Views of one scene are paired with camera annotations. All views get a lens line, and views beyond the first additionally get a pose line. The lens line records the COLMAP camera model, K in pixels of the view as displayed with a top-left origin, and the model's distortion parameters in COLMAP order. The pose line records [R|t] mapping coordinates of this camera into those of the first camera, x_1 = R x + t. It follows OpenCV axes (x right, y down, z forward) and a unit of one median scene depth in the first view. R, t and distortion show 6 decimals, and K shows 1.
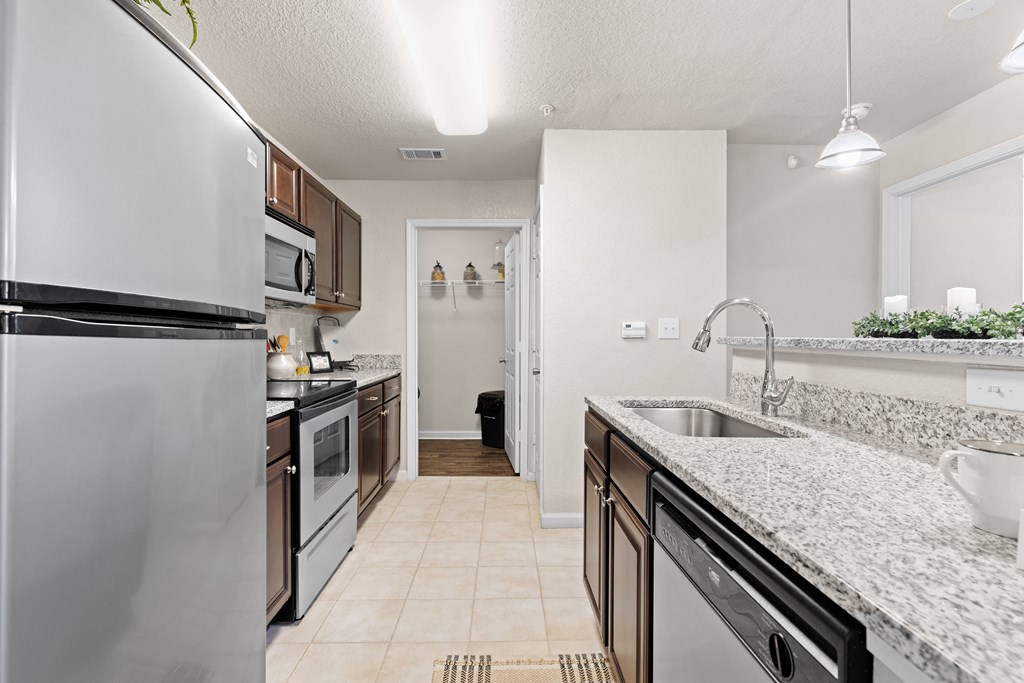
lens RADIAL K [[486.4, 0, 512.2], [0, 486.4, 350.7], [0, 0, 1]] dist [0.001519, -0.000056]
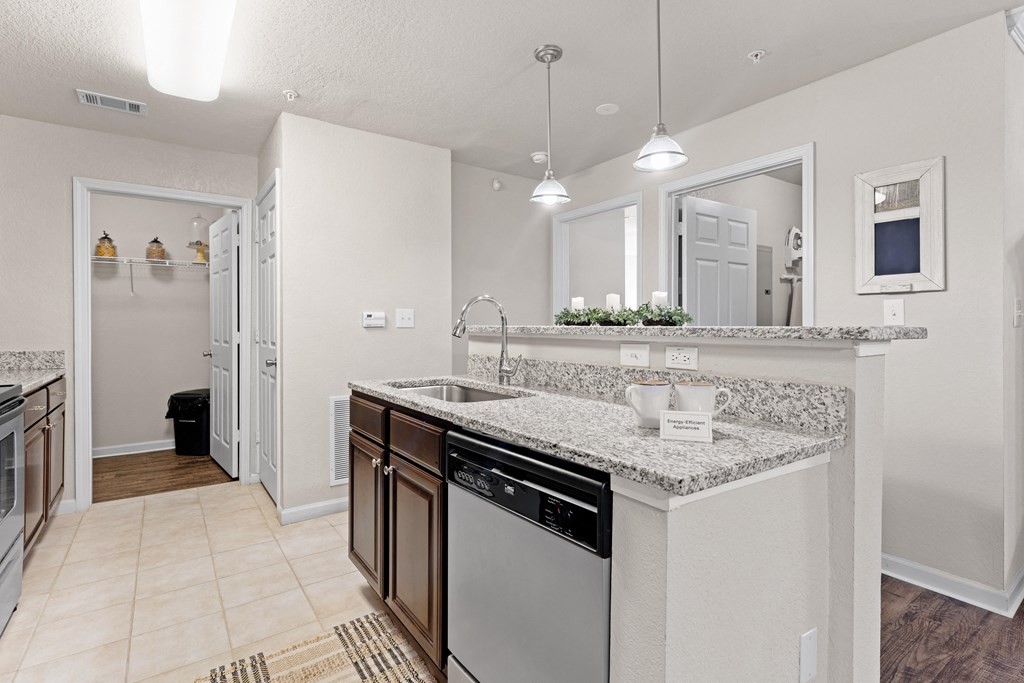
lens RADIAL K [[486.4, 0, 512.2], [0, 486.4, 350.7], [0, 0, 1]] dist [0.001519, -0.000056]
pose [[0.826197, -0.033082, 0.562410, -0.163396], [0.020901, 0.999387, 0.028081, 0.002864], [-0.562994, -0.011445, 0.826382, -0.087703]]
